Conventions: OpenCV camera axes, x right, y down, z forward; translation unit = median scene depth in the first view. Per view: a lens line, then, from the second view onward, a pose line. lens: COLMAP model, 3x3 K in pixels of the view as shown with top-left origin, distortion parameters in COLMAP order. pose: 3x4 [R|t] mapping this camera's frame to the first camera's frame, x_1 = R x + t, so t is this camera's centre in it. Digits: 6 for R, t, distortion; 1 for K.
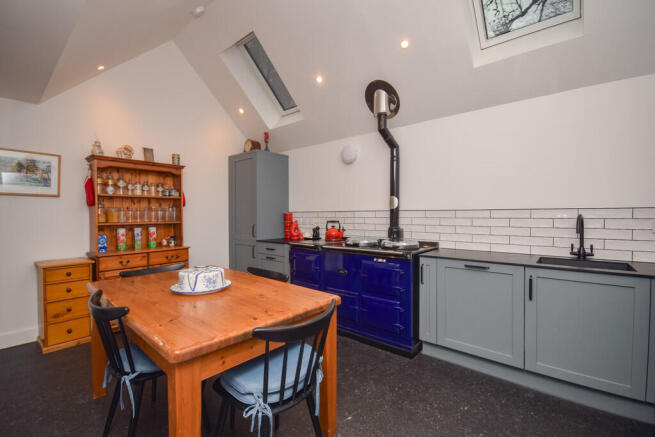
lens RADIAL K [[296.2, 0, 323.2], [0, 296.2, 217.4], [0, 0, 1]] dist [0.016586, -0.000598]
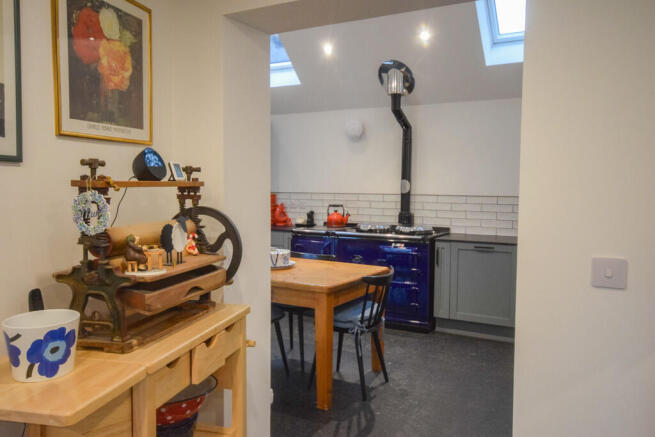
lens RADIAL K [[555.5, 0, 327.5], [0, 555.5, 218.5], [0, 0, 1]] dist [0.003521, 0.000768]
pose [[0.979931, -0.002773, 0.199317, -0.362381], [-0.008719, 0.998350, 0.056753, -0.046275], [-0.199146, -0.057351, 0.978290, -0.695784]]
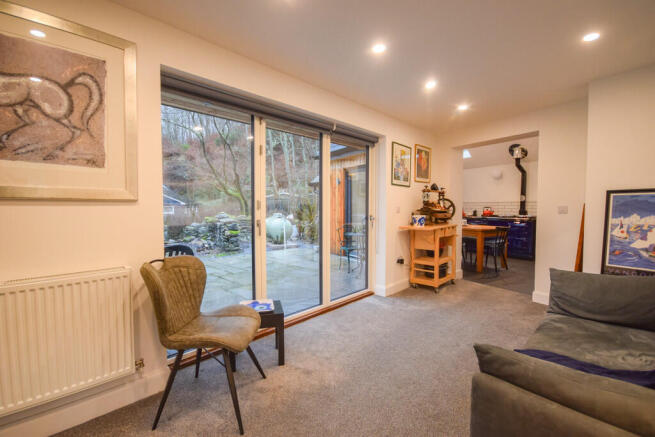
lens RADIAL K [[288.4, 0, 327.5], [0, 288.4, 218.5], [0, 0, 1]] dist [0.012953, -0.000294]
pose [[0.955814, 0.015509, -0.293562, -0.494198], [-0.004056, 0.999208, 0.039581, 0.018733], [0.293944, -0.036641, 0.955120, -1.423562]]
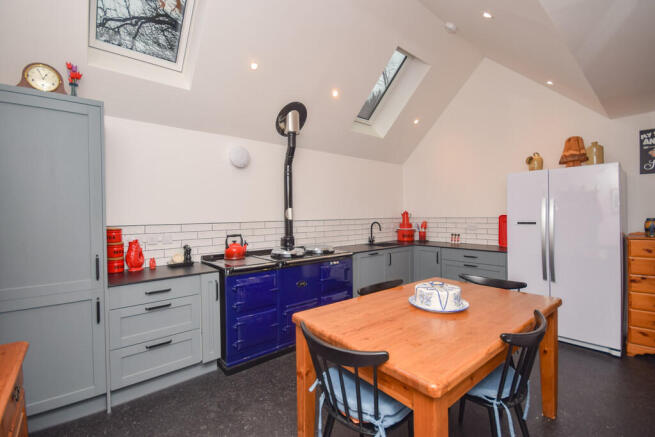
lens RADIAL K [[296.2, 0, 323.2], [0, 296.2, 217.4], [0, 0, 1]] dist [0.016586, -0.000598]
pose [[0.151820, 0.007987, 0.988376, -0.813822], [0.036121, 0.999255, -0.013624, -0.016389], [-0.987748, 0.037769, 0.151418, 0.719777]]
